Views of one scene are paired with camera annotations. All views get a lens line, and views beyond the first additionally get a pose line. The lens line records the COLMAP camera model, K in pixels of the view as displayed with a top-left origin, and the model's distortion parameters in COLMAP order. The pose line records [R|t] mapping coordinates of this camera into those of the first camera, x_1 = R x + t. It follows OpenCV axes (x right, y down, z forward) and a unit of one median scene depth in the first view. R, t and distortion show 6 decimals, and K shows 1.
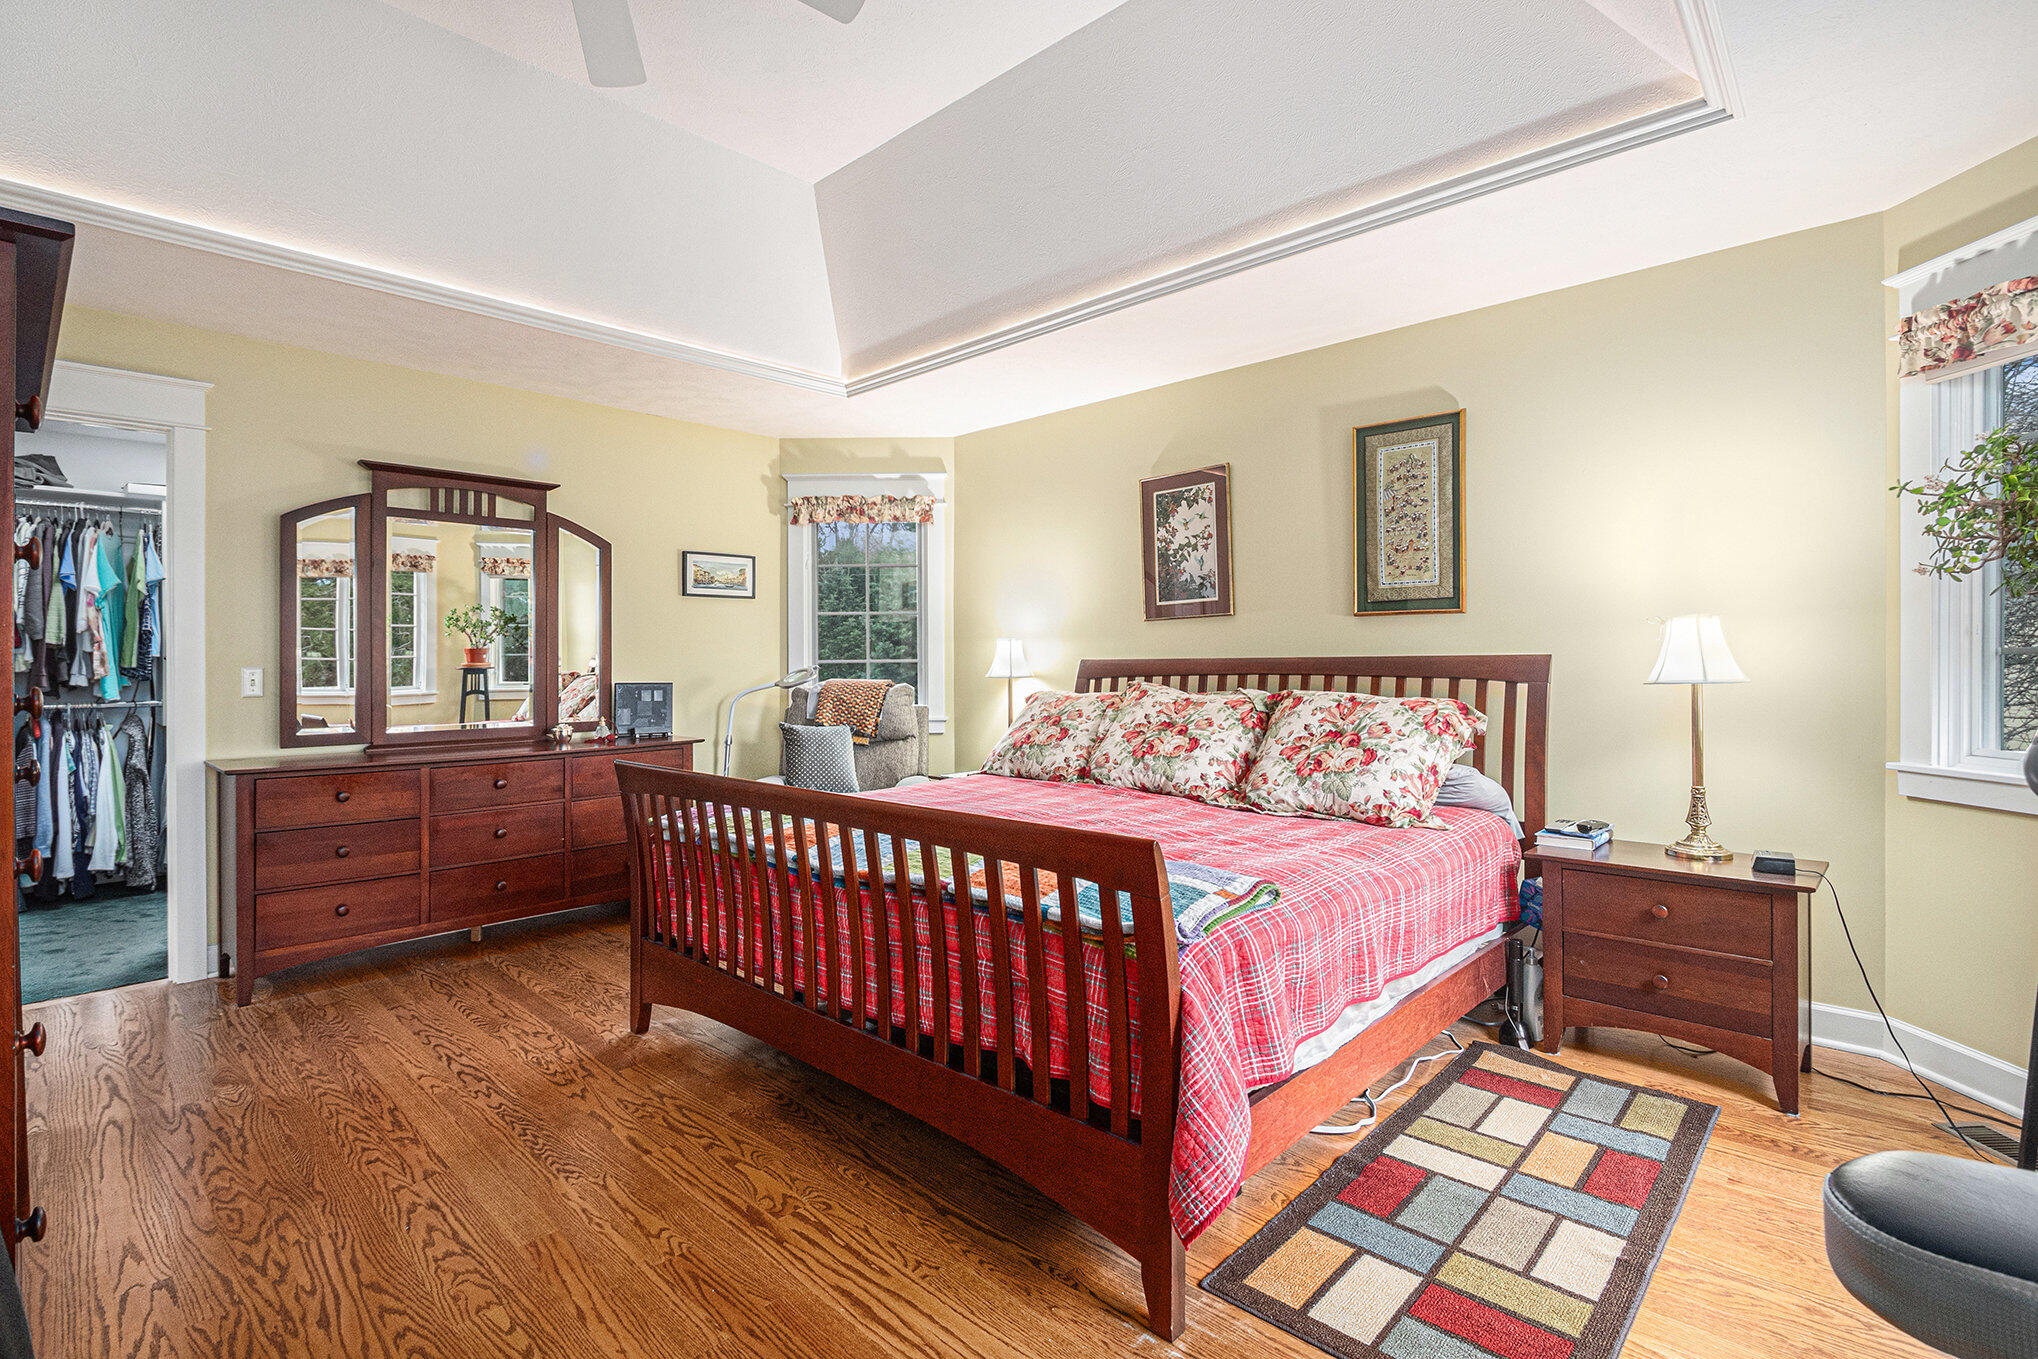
lens RADIAL K [[951.2, 0, 997.5], [0, 951.2, 664.3], [0, 0, 1]] dist [-0.016460, 0.004321]
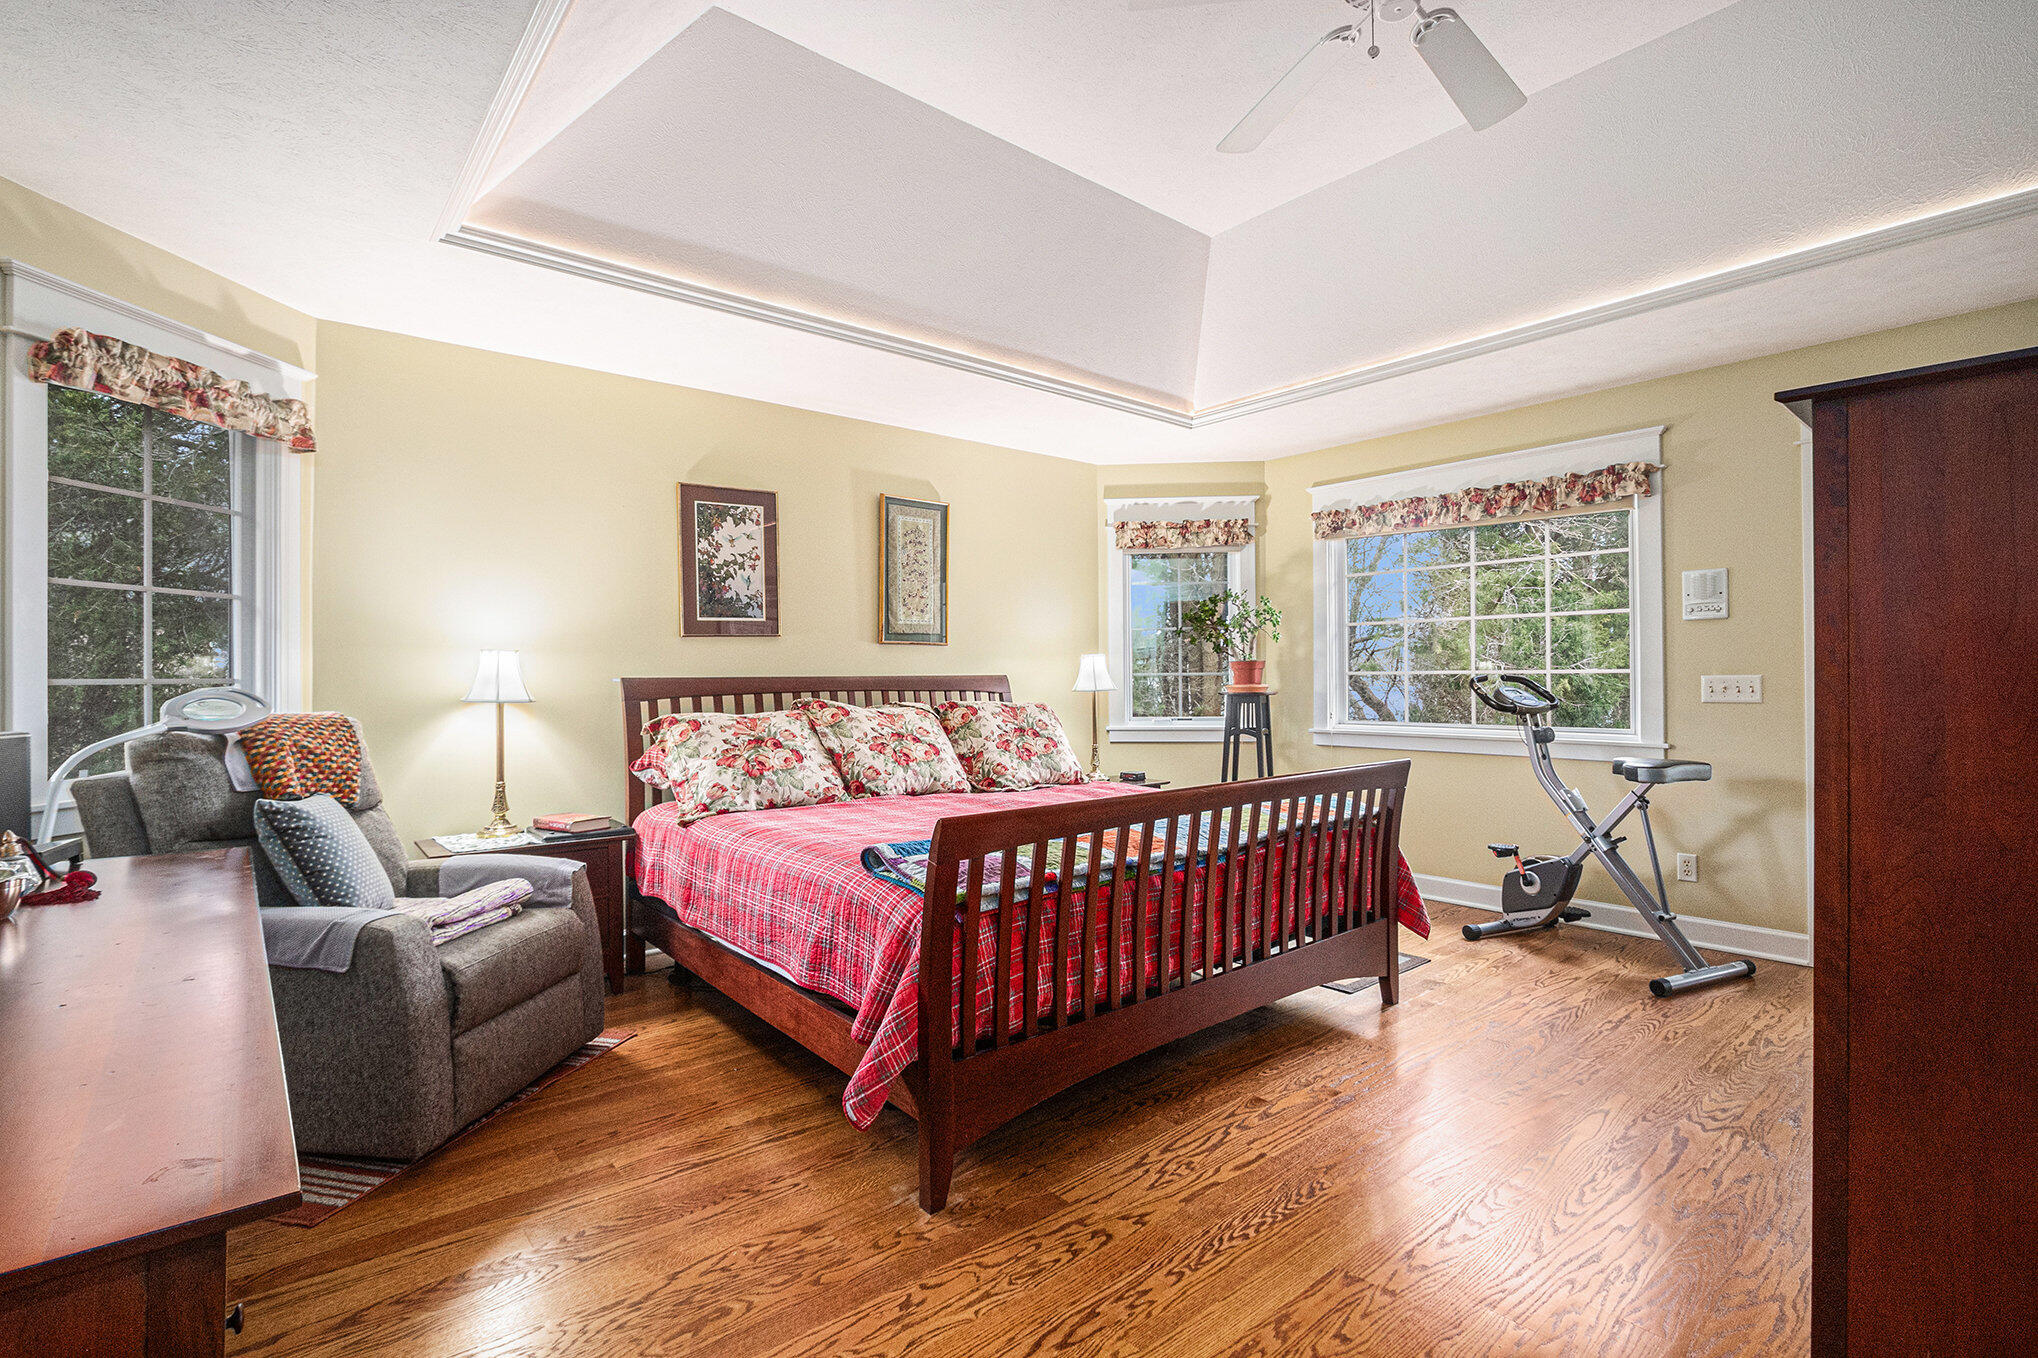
lens RADIAL K [[951.2, 0, 998.0], [0, 951.2, 681.6], [0, 0, 1]] dist [-0.016460, 0.004321]
pose [[0.114182, 0.001430, 0.993459, -0.768270], [0.010361, 0.999943, -0.002631, 0.004051], [-0.993406, 0.010593, 0.114161, 0.631015]]
